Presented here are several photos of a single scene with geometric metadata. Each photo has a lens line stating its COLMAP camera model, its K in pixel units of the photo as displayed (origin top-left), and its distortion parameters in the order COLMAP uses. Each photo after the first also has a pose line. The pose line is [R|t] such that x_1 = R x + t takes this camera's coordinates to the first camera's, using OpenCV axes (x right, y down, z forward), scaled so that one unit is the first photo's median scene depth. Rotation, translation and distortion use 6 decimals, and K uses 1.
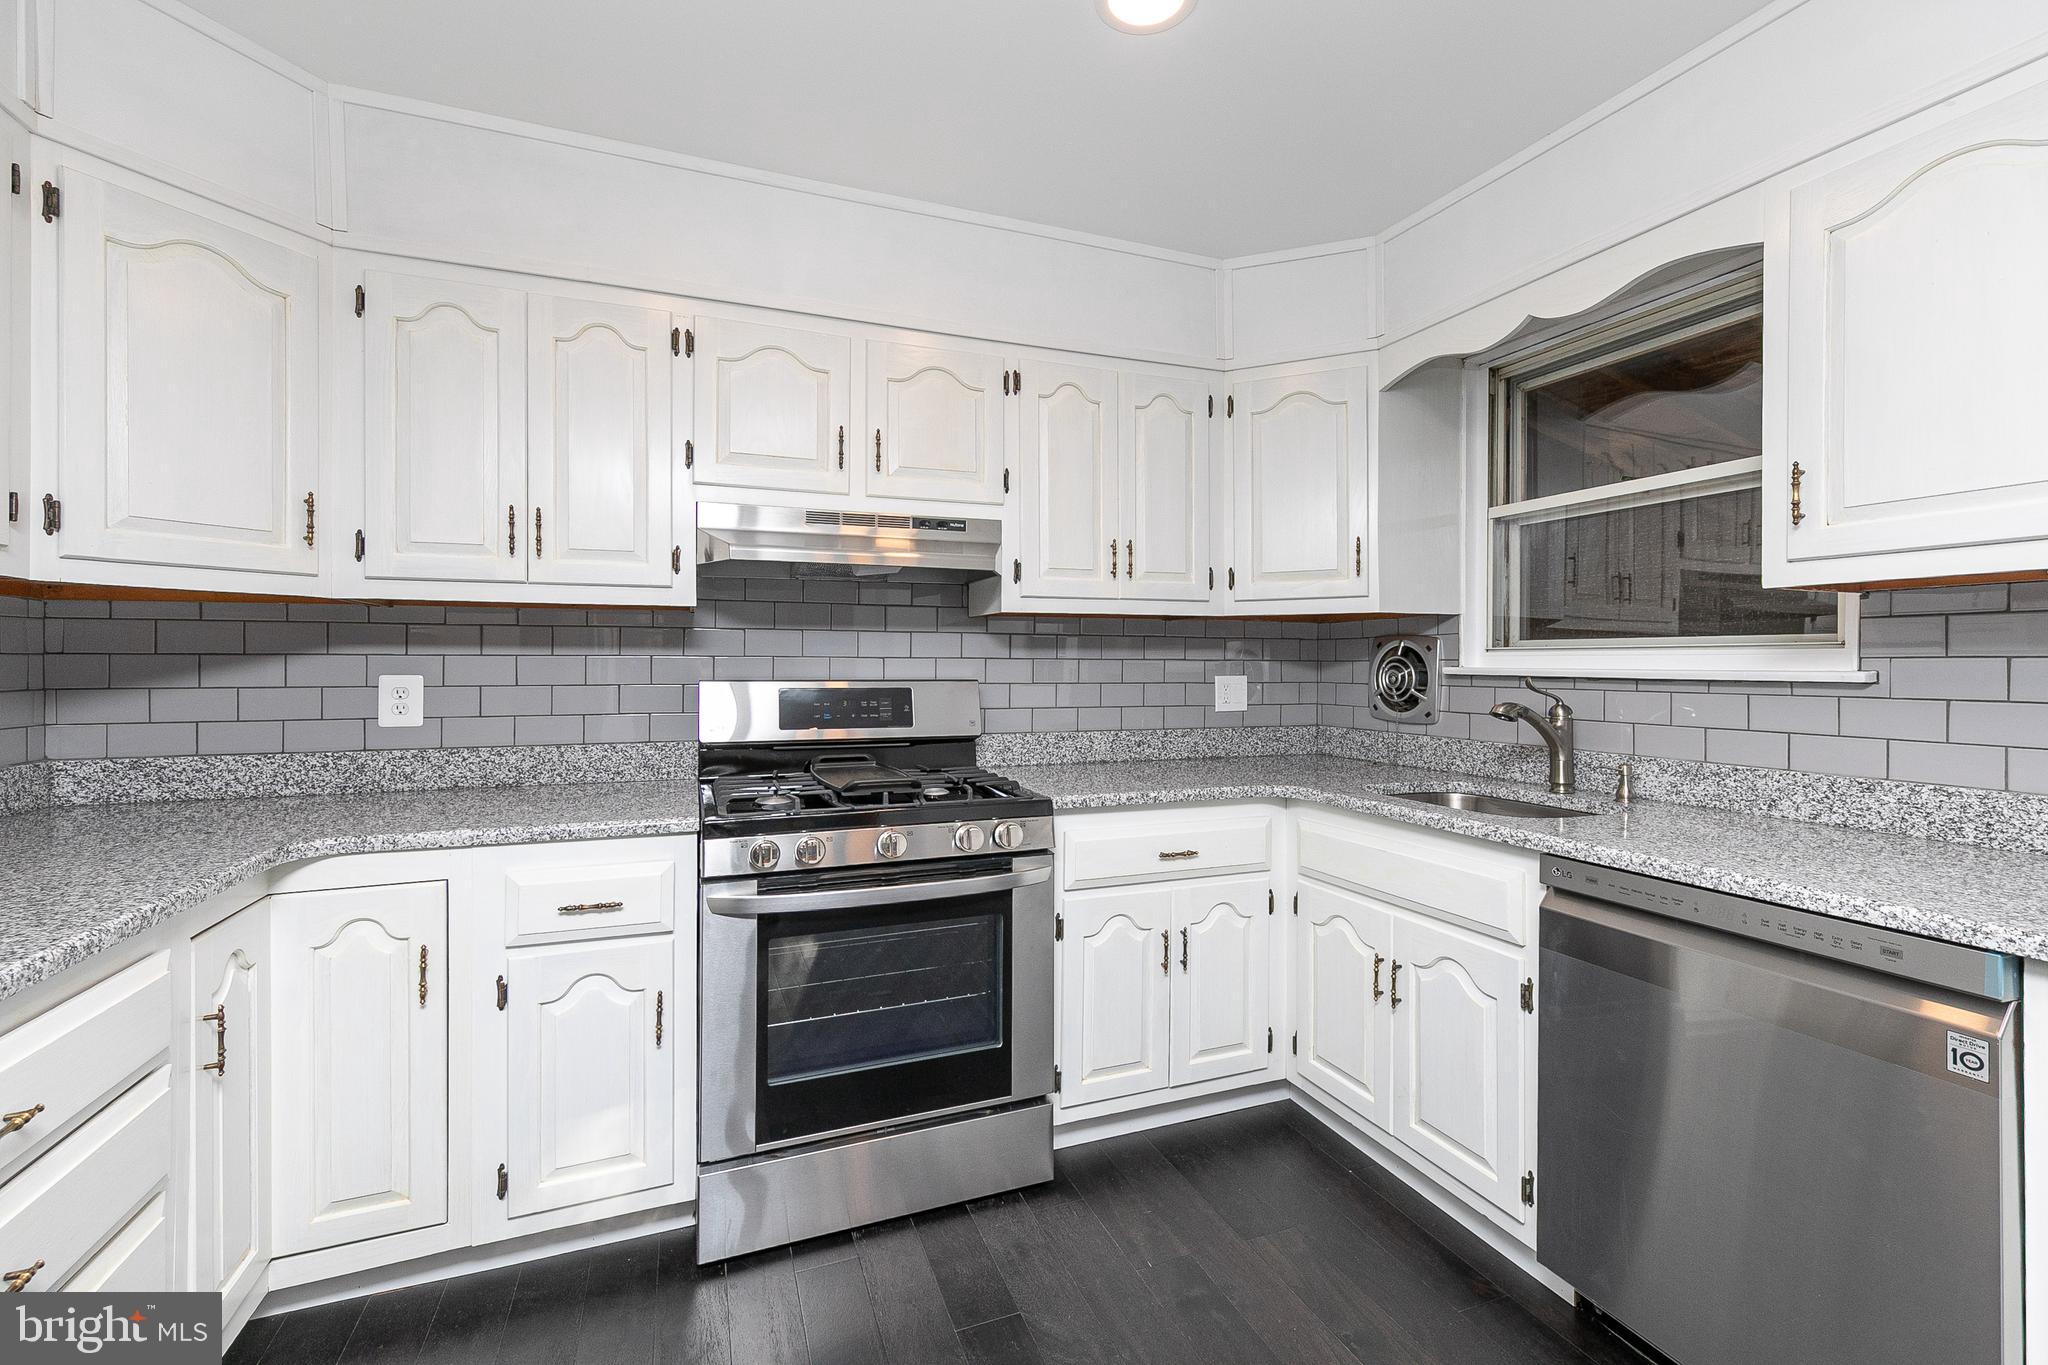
lens RADIAL K [[832.6, 0, 1053.8], [0, 832.6, 657.9], [0, 0, 1]] dist [0.002181, 0.000020]
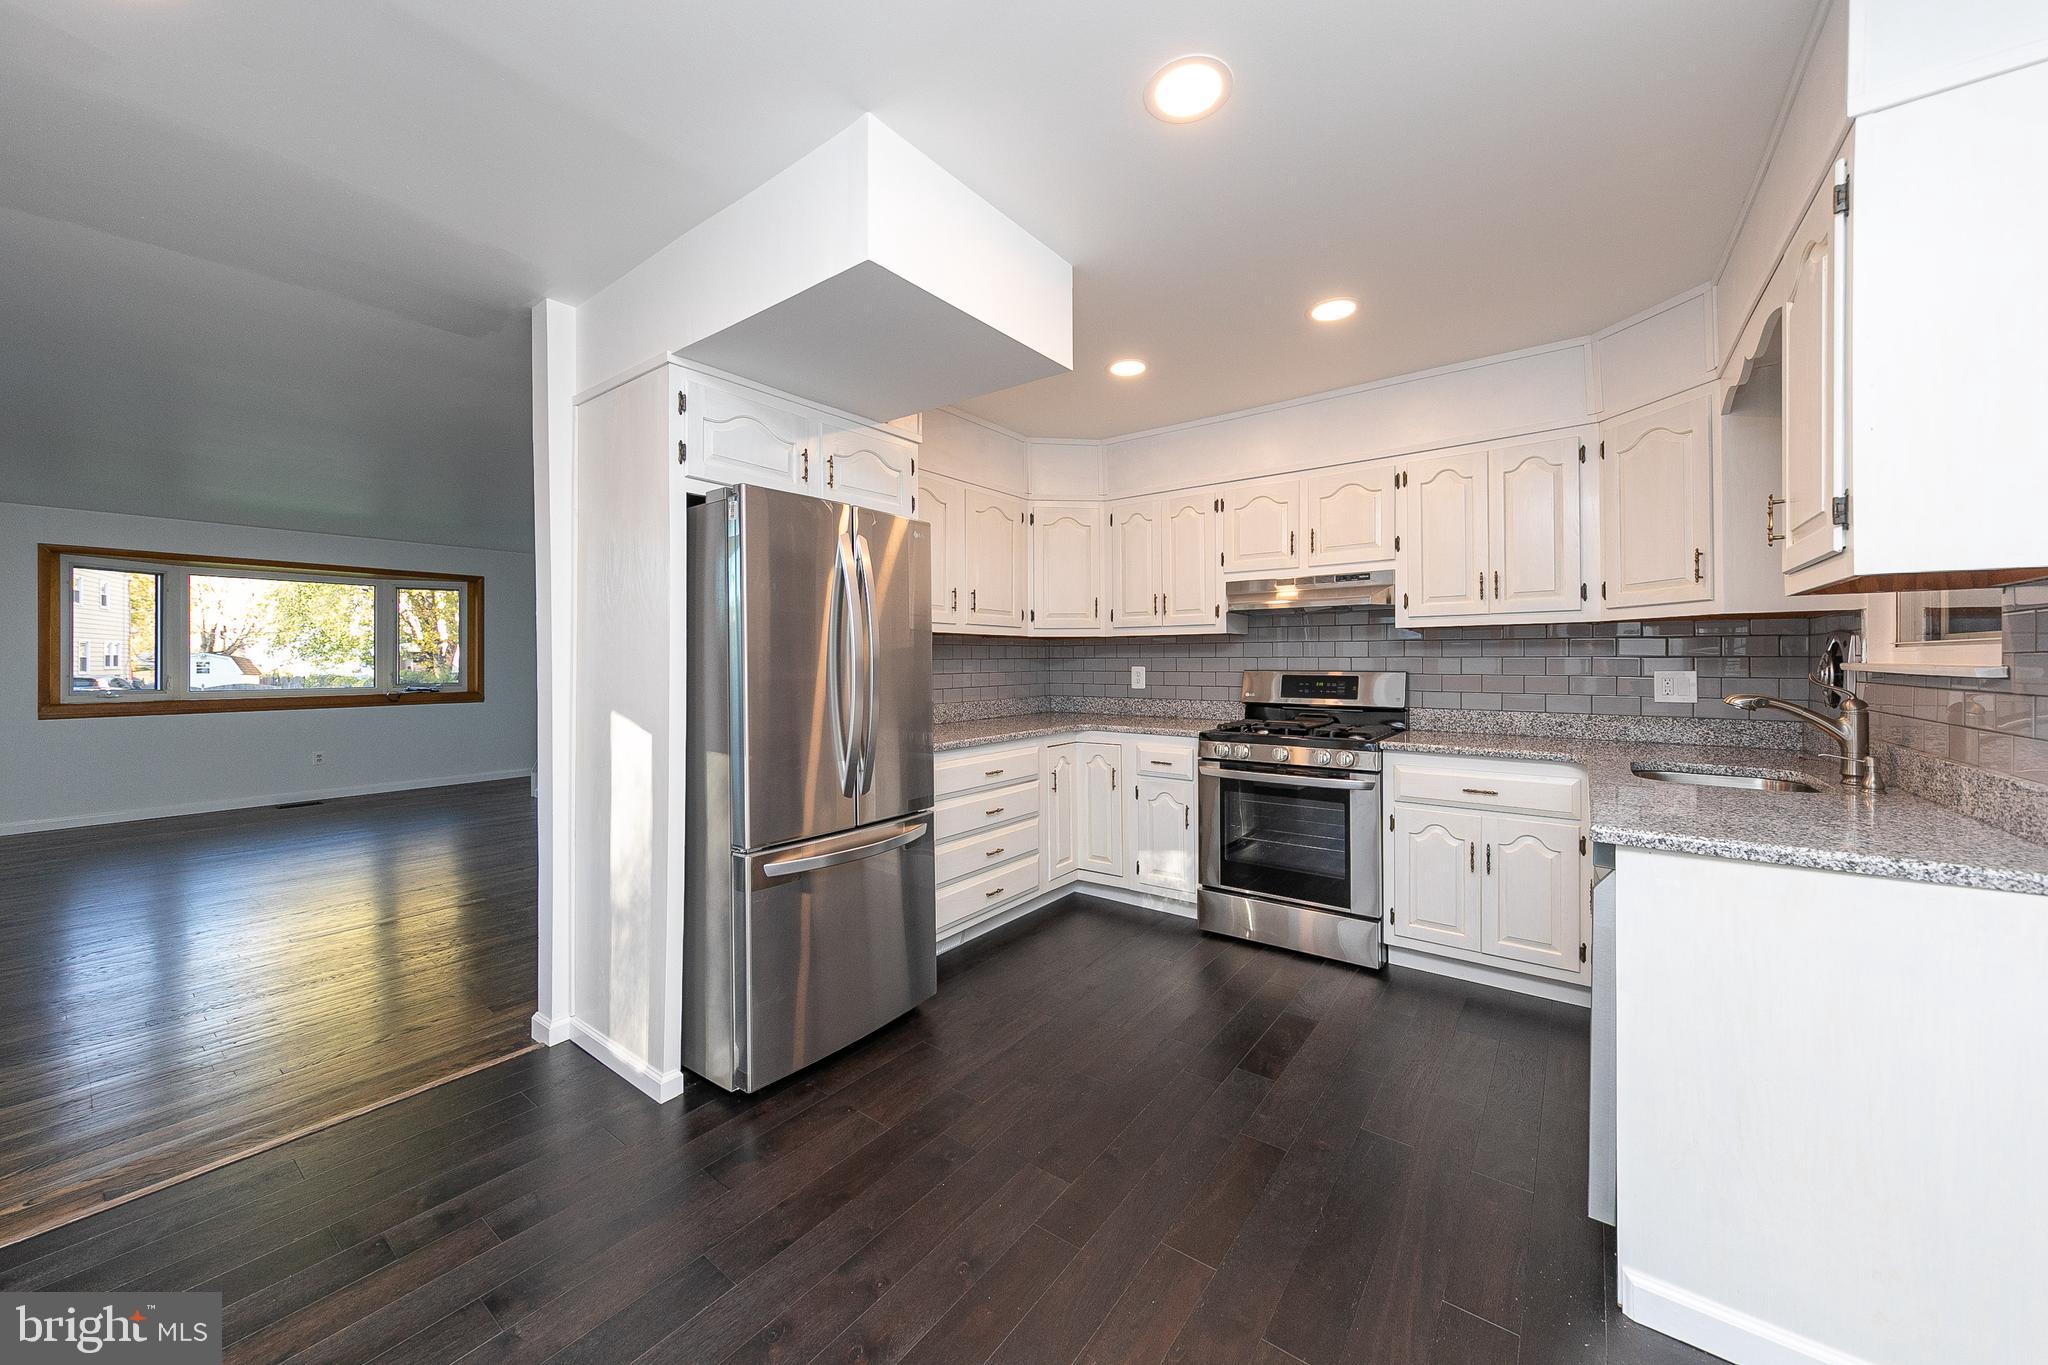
lens RADIAL K [[700.6, 0, 1070.7], [0, 700.6, 658.0], [0, 0, 1]] dist [0.001248, -0.000052]
pose [[0.567462, -0.005895, -0.823379, 0.753810], [0.008793, 0.999961, -0.001099, -0.002583], [0.823353, -0.006616, 0.567491, -0.281990]]
